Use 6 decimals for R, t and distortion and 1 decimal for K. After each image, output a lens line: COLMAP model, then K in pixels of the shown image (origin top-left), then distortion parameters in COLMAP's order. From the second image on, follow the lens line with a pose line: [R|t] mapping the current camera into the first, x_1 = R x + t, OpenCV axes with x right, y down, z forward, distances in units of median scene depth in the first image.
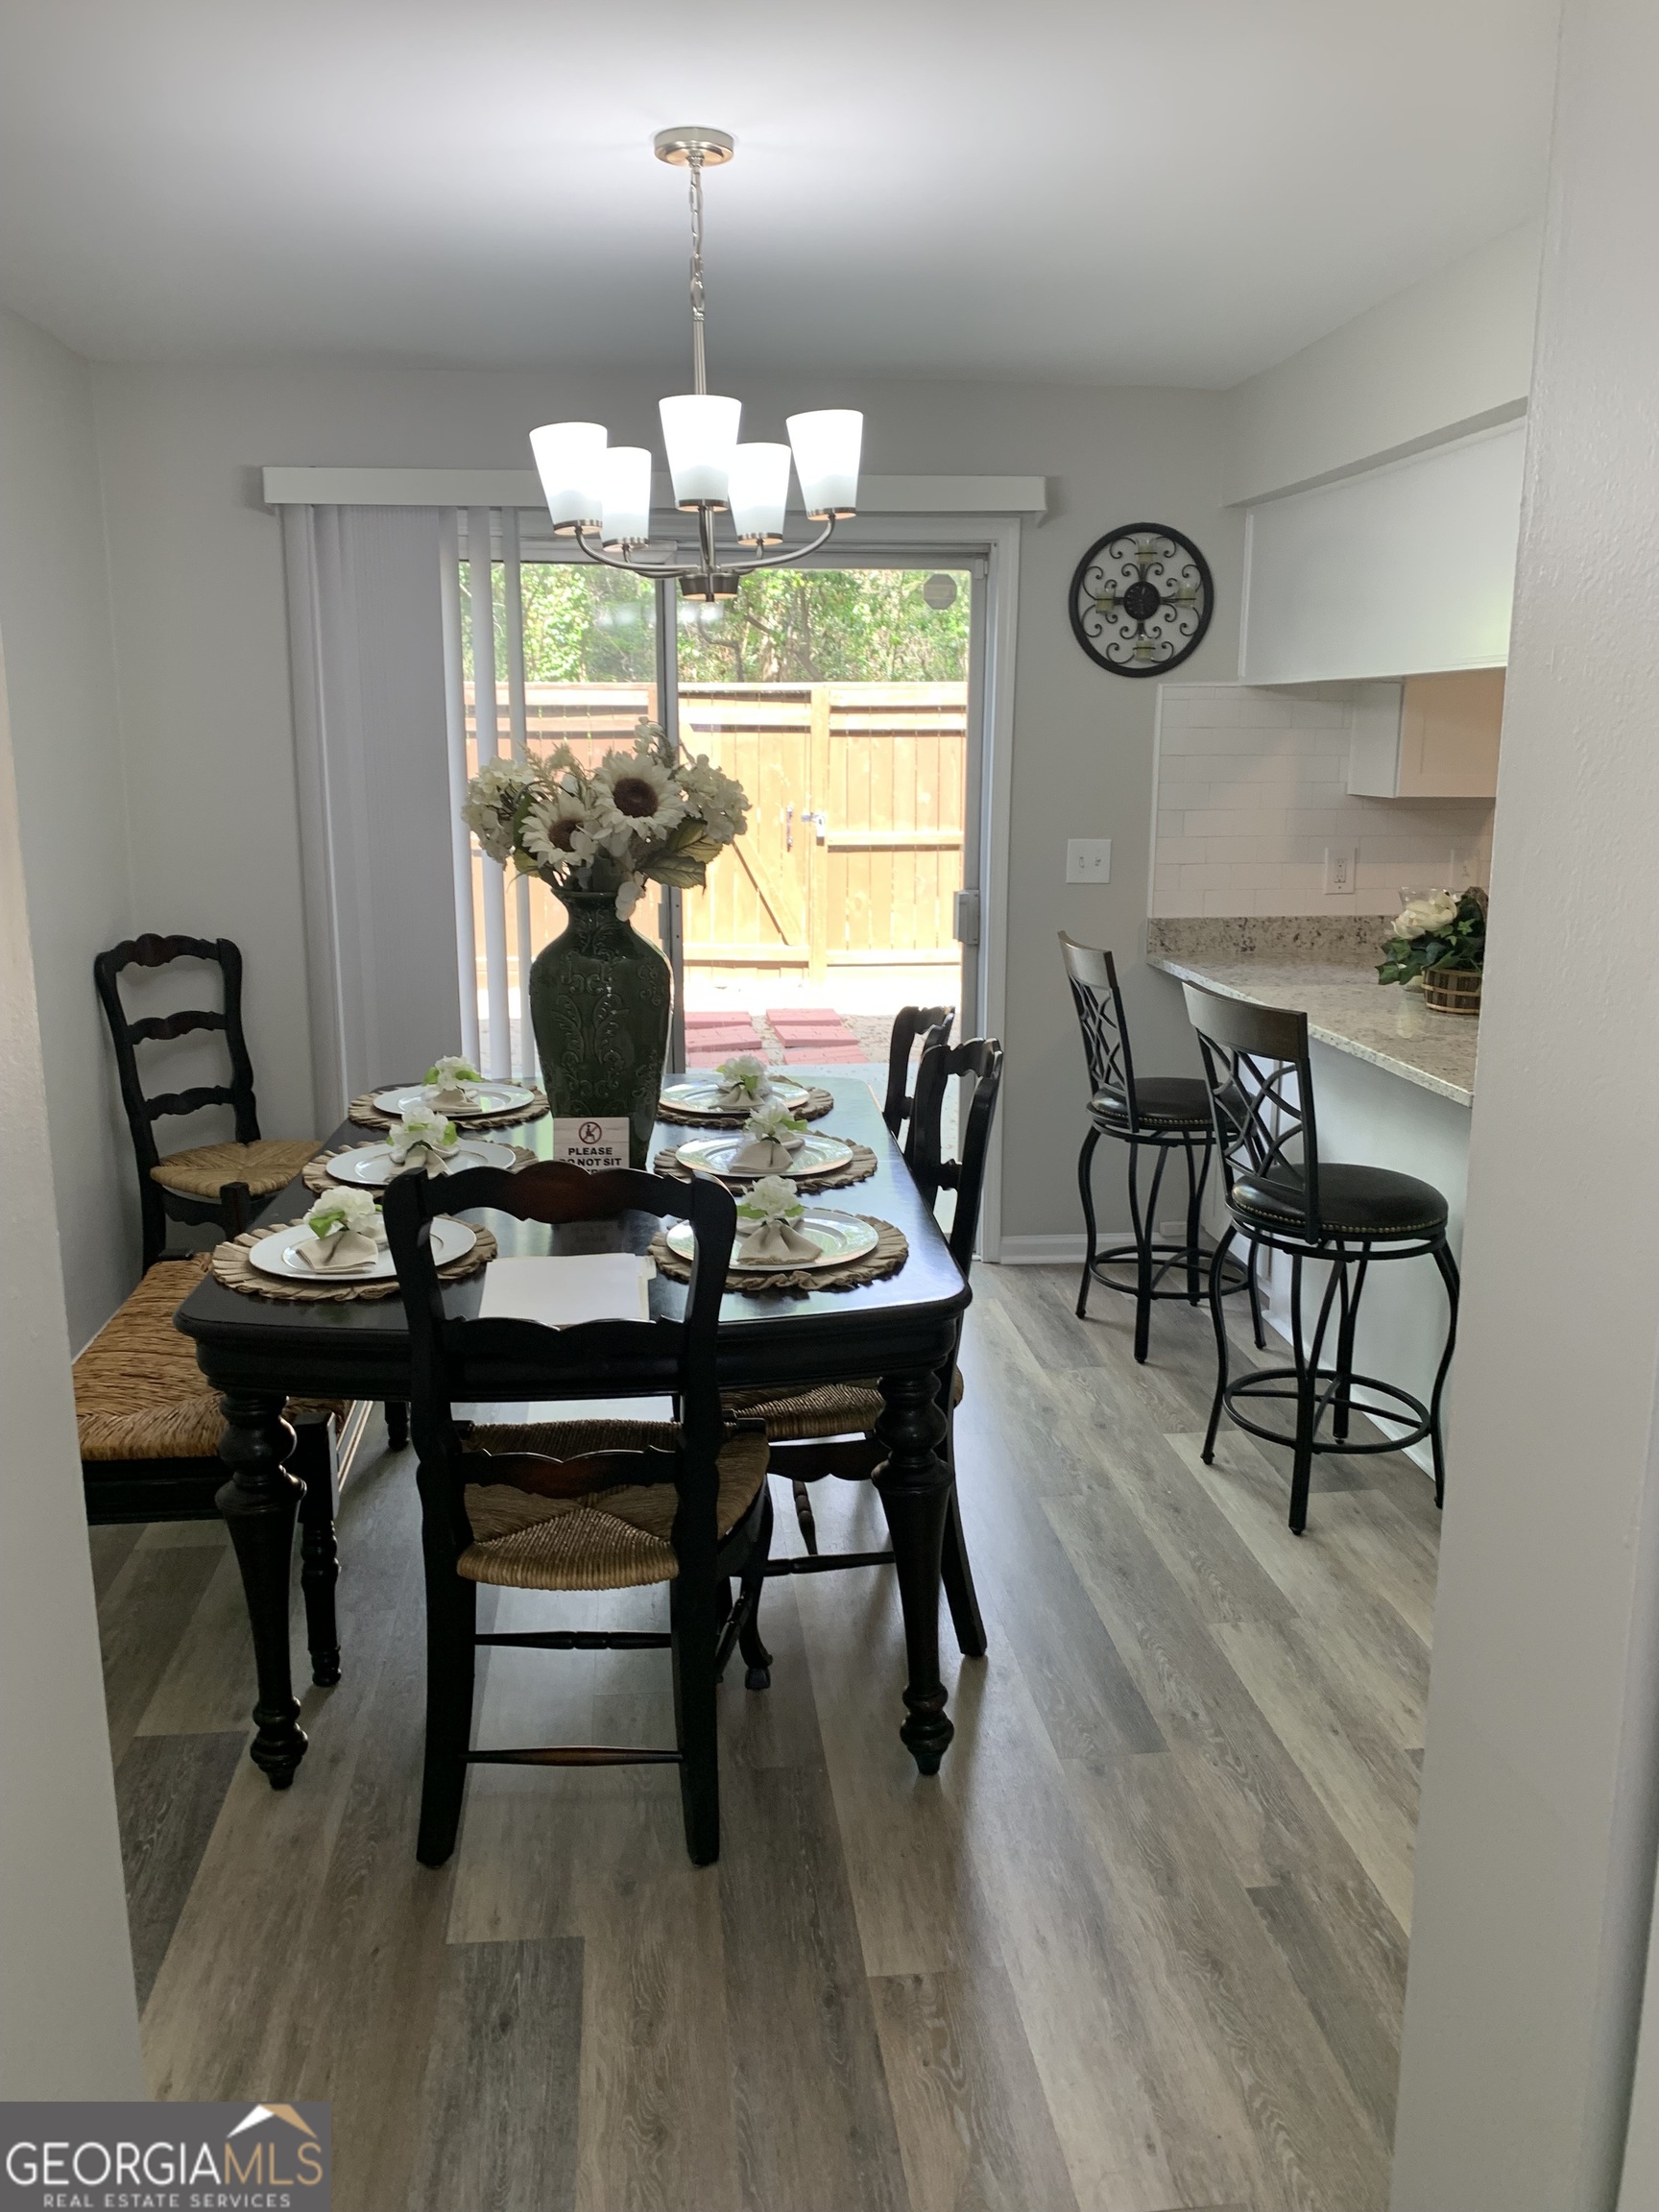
lens RADIAL K [[1670.6, 0, 820.3], [0, 1670.6, 1077.9], [0, 0, 1]] dist [0.137131, -0.207548]
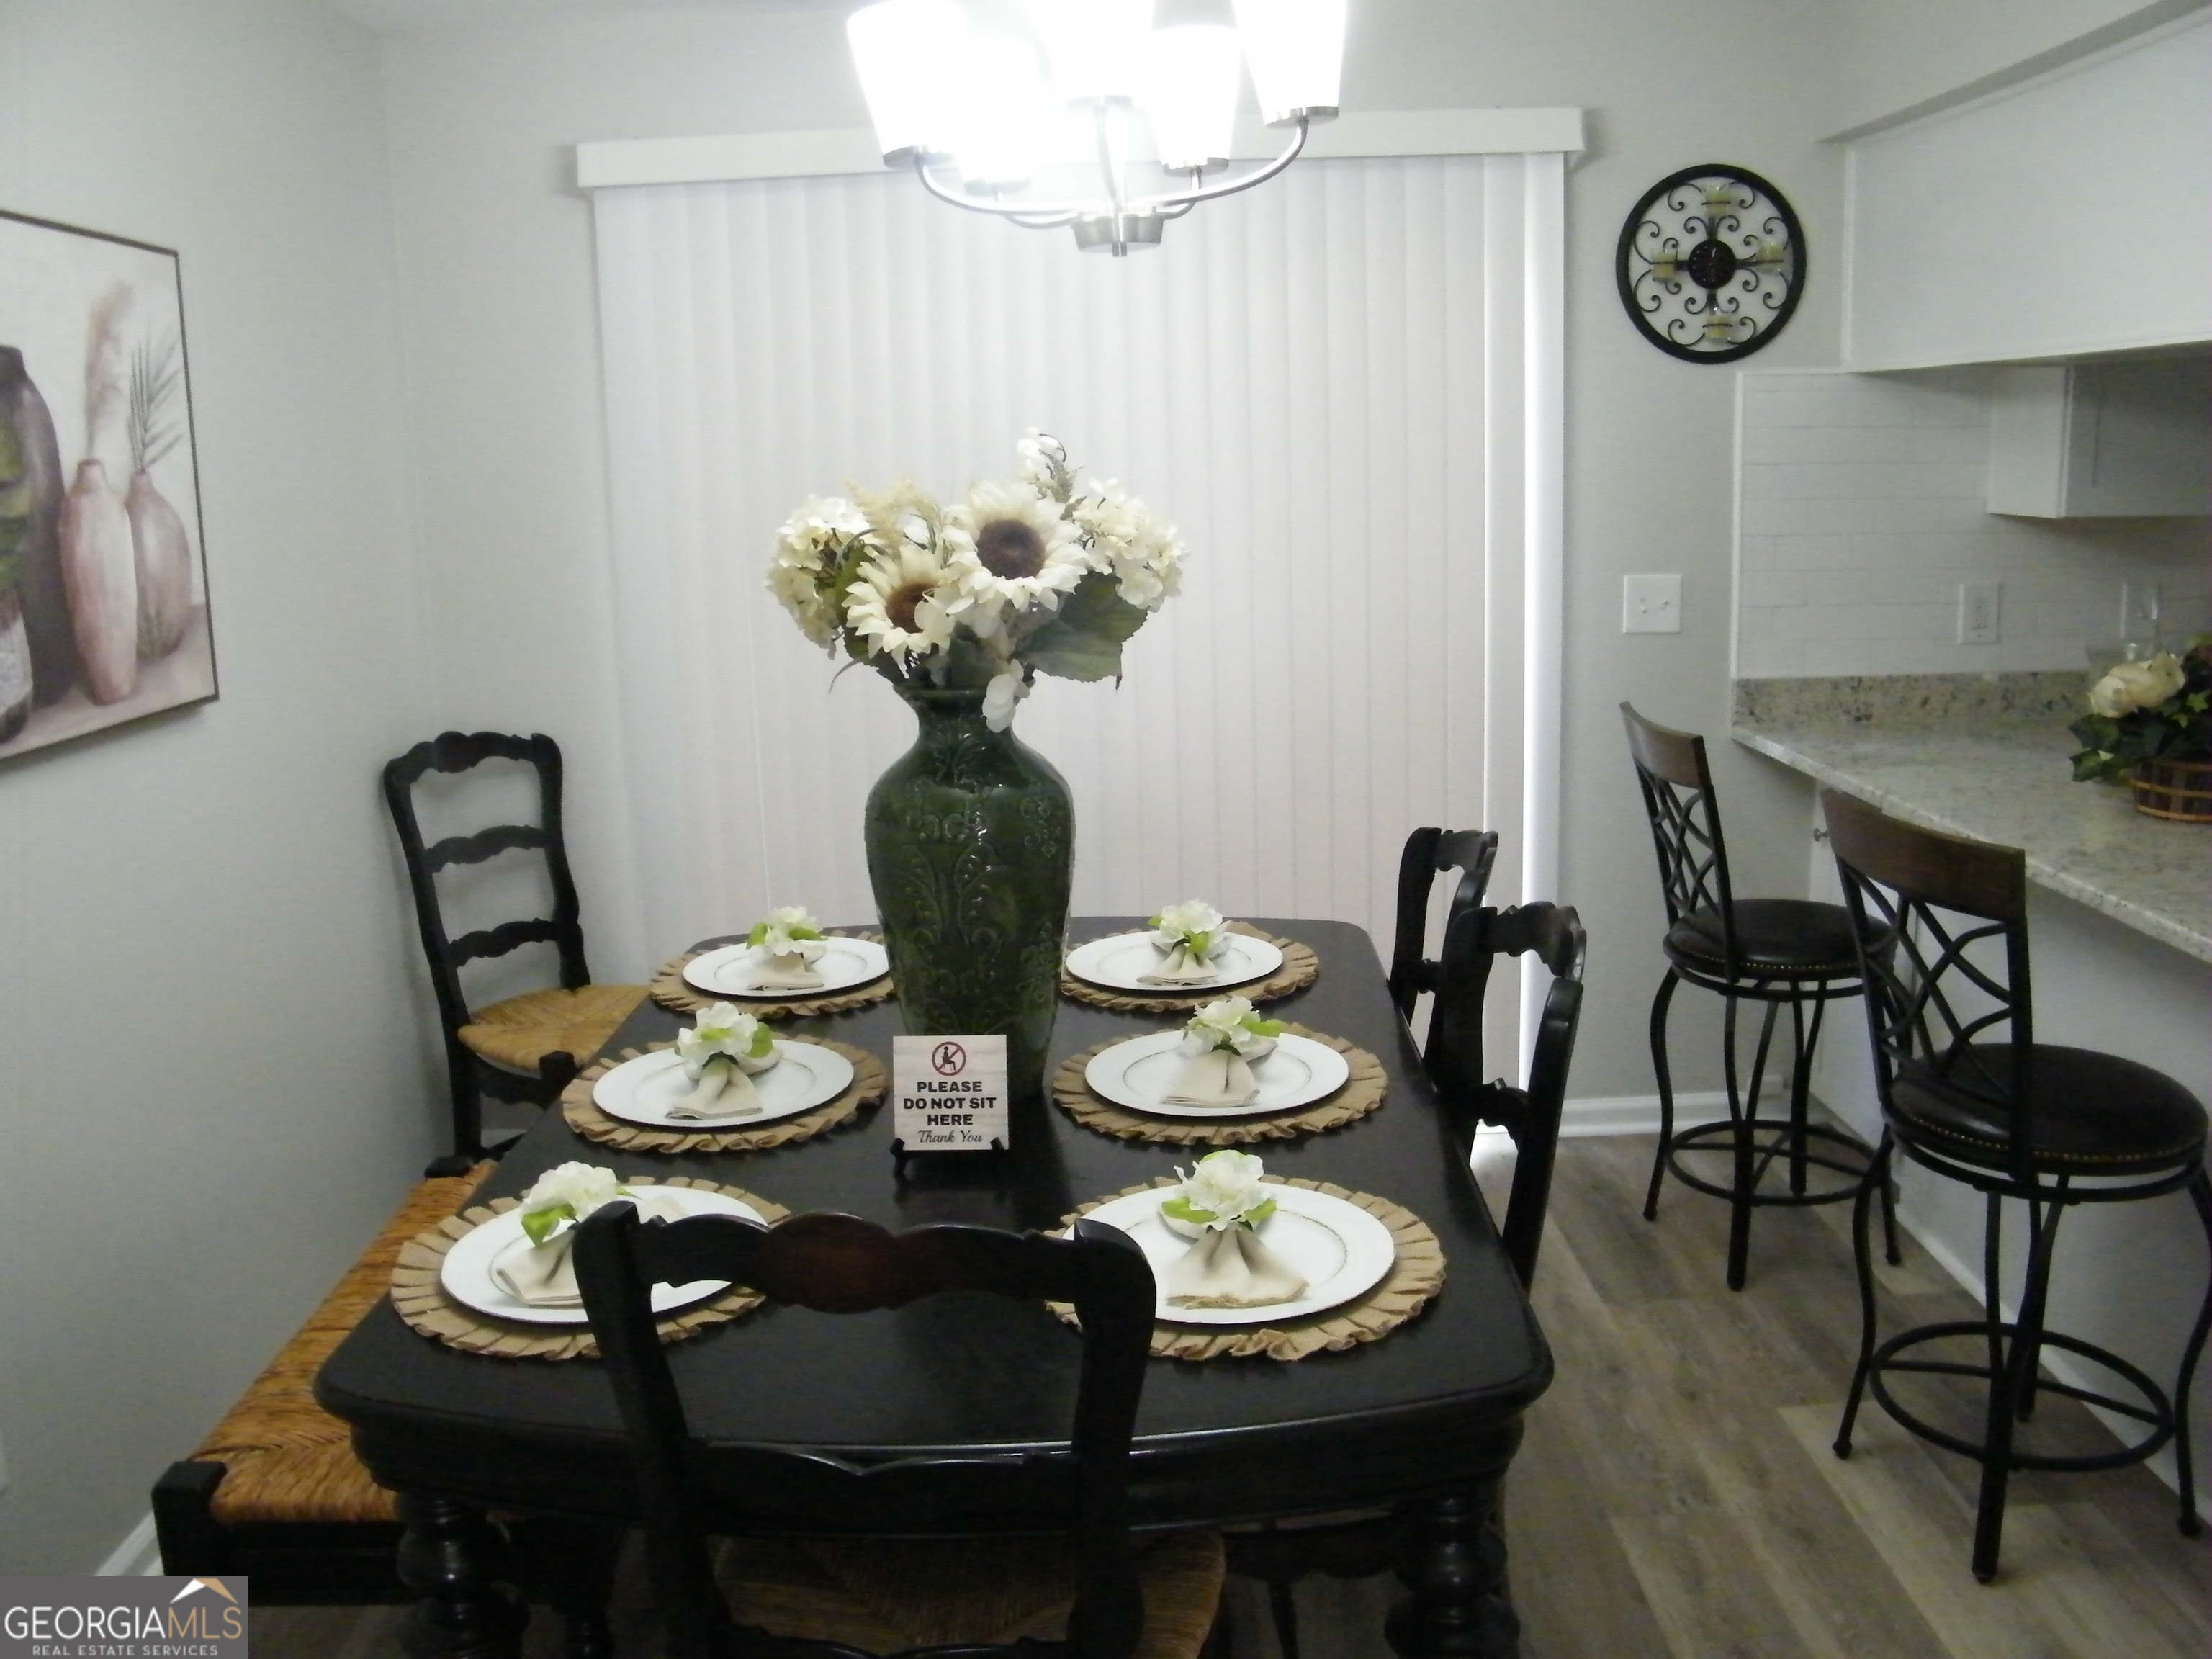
lens RADIAL K [[1844.5, 0, 1136.0], [0, 1844.5, 839.4], [0, 0, 1]] dist [-0.169304, 0.183924]
pose [[0.995970, -0.013678, -0.088643, 0.000920], [0.014586, 0.999847, 0.009606, -0.047449], [0.088499, -0.010861, 0.996017, 0.229902]]
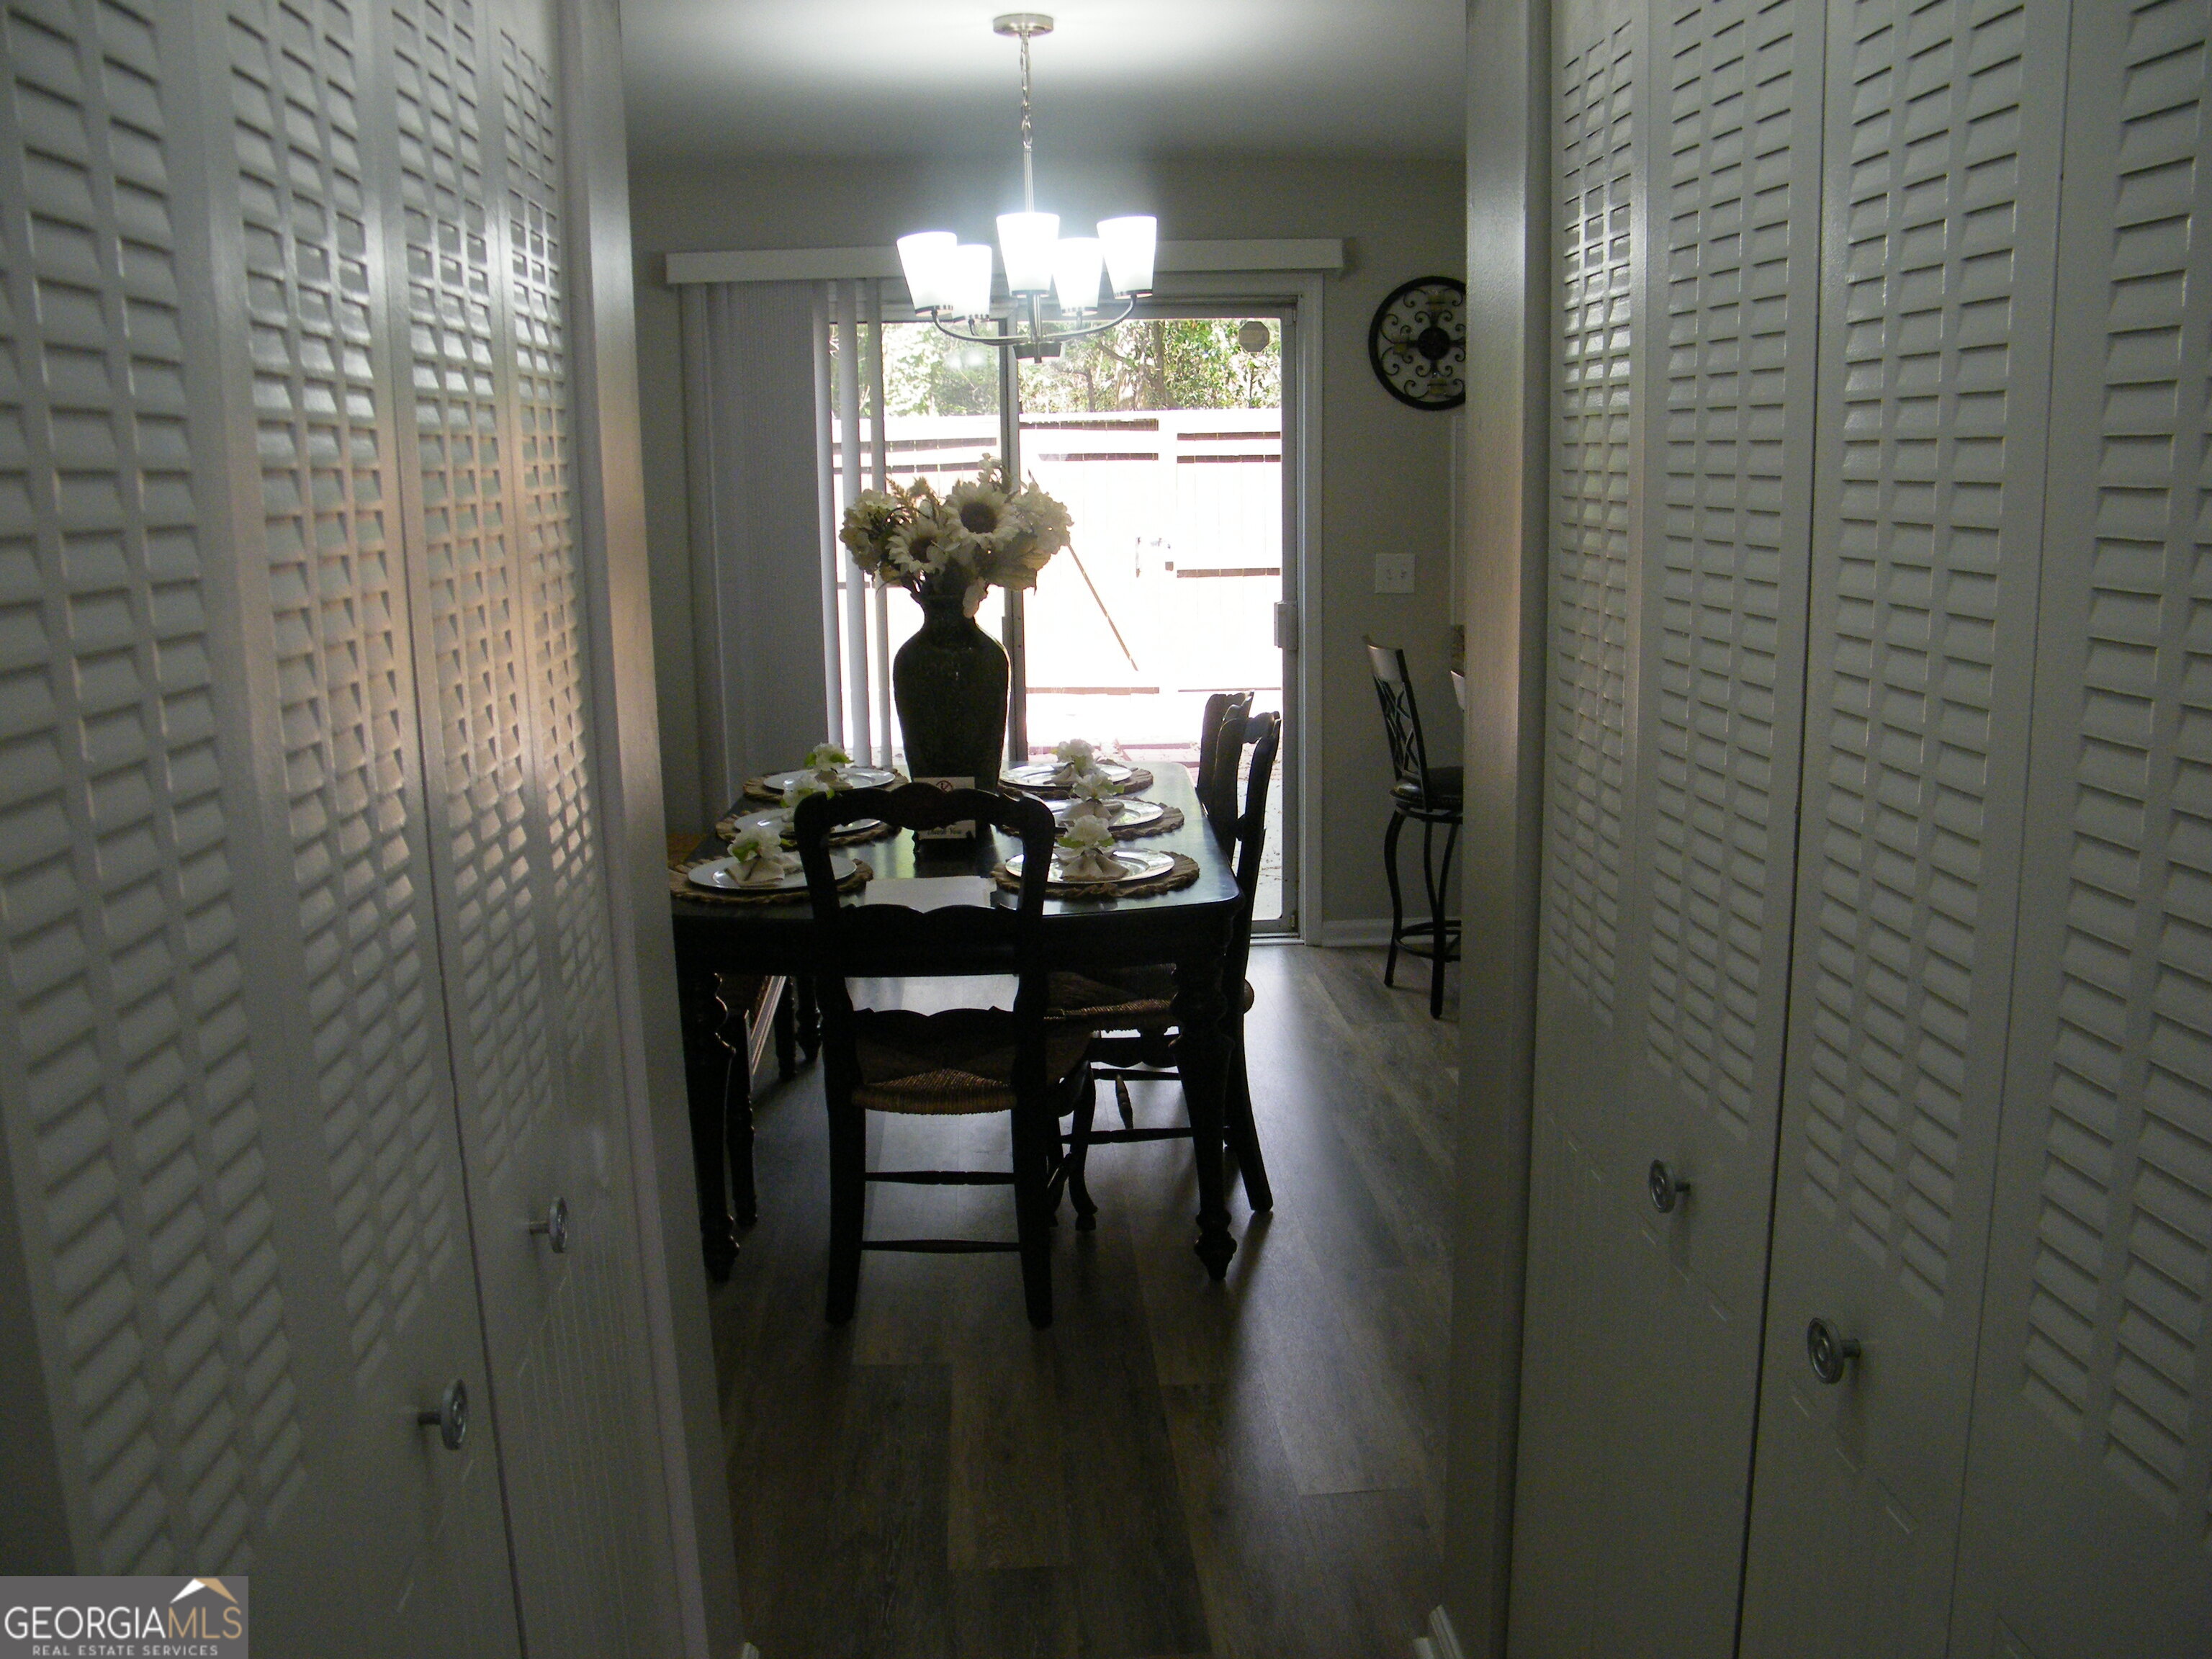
lens RADIAL K [[1862.4, 0, 1106.0], [0, 1862.4, 829.5], [0, 0, 1]] dist [-0.186602, 0.169443]
pose [[0.998811, -0.010901, -0.047524, 0.036598], [0.010672, 0.999930, -0.005070, 0.056692], [0.047576, 0.004557, 0.998857, -0.285300]]
